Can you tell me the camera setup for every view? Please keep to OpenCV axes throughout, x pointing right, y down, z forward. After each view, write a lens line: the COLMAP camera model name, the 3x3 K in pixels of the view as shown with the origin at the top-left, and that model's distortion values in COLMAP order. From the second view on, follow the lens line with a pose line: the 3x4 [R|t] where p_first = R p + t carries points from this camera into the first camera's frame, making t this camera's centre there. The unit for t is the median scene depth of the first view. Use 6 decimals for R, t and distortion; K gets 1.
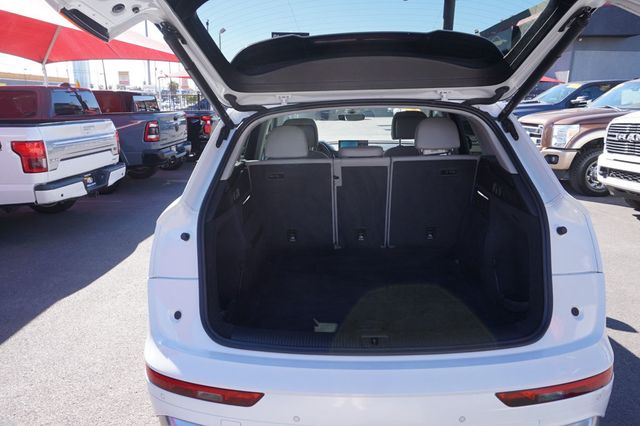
lens RADIAL K [[432.9, 0, 320.0], [0, 432.9, 213.0], [0, 0, 1]] dist [-0.049437, 0.037067]
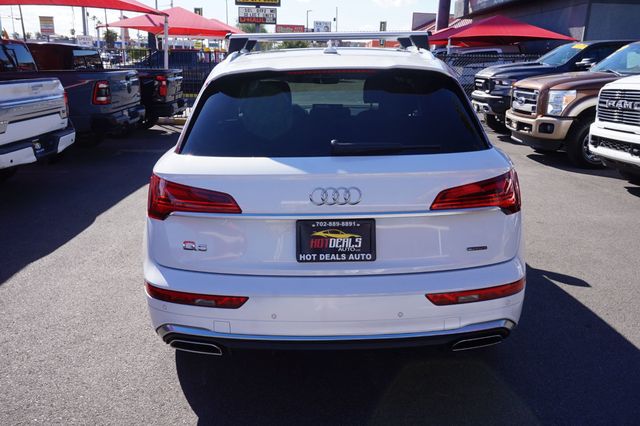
lens RADIAL K [[532.7, 0, 308.2], [0, 532.7, 213.8], [0, 0, 1]] dist [-0.005279, -0.007480]
pose [[0.999574, 0.005306, 0.028689, 0.000231], [-0.006192, 0.999504, 0.030891, 0.025605], [-0.028511, -0.031056, 0.999111, -0.128237]]
